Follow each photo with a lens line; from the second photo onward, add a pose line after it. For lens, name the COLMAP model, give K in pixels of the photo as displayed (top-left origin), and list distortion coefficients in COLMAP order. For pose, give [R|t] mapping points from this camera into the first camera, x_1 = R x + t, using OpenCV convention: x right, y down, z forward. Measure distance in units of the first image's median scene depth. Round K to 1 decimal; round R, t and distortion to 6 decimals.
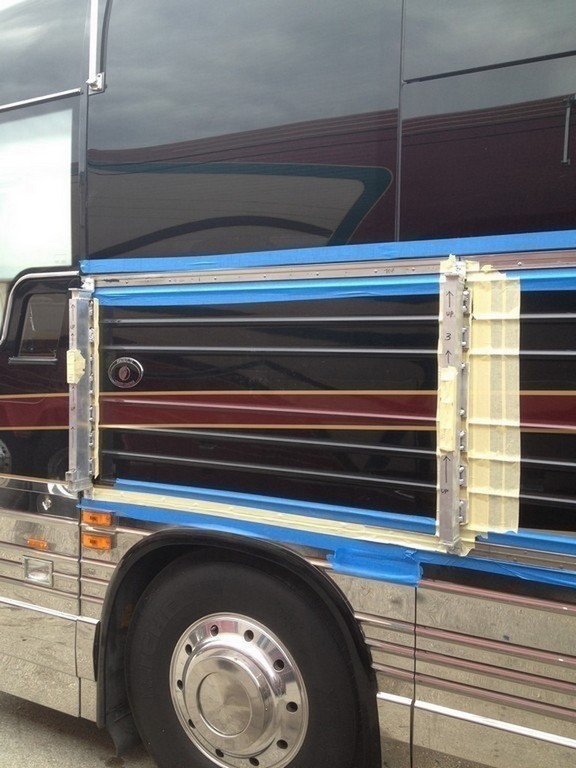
lens RADIAL K [[740.1, 0, 301.3], [0, 740.1, 386.5], [0, 0, 1]] dist [0.135353, -0.304304]
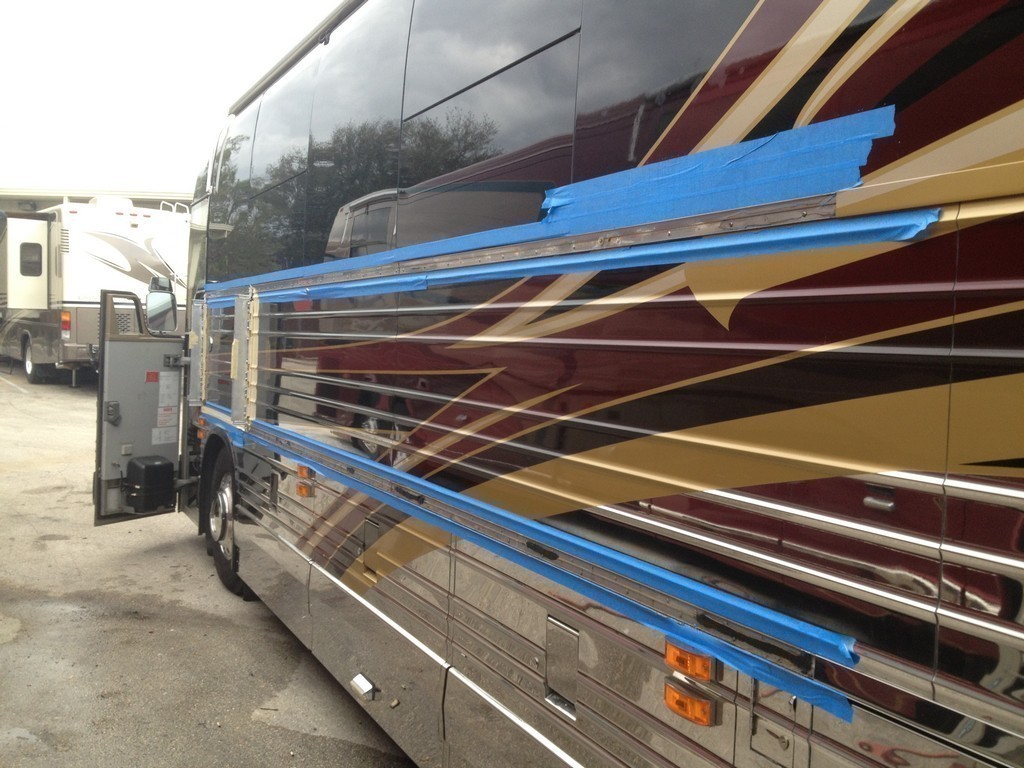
lens RADIAL K [[973.2, 0, 526.9], [0, 973.2, 411.8], [0, 0, 1]] dist [0.121500, -0.300265]
pose [[0.843800, 0.064457, -0.532773, 2.102706], [-0.068754, 0.997564, 0.011798, 0.079990], [0.532235, 0.026675, 0.846176, -0.789019]]
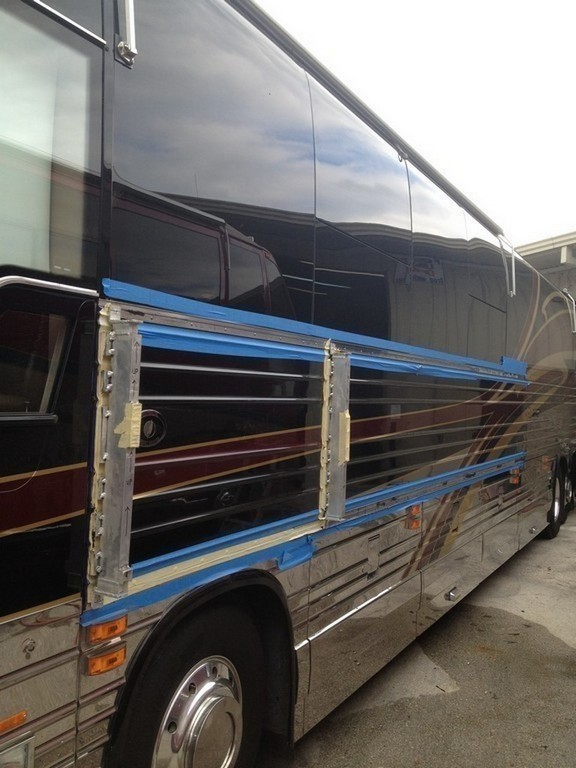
lens RADIAL K [[742.7, 0, 323.0], [0, 742.7, 380.8], [0, 0, 1]] dist [0.150390, -0.311334]
pose [[-0.062634, -0.001541, 0.998035, -1.262017], [0.011395, 0.999933, 0.002259, -0.083317], [-0.997972, 0.011514, -0.062612, 1.019762]]
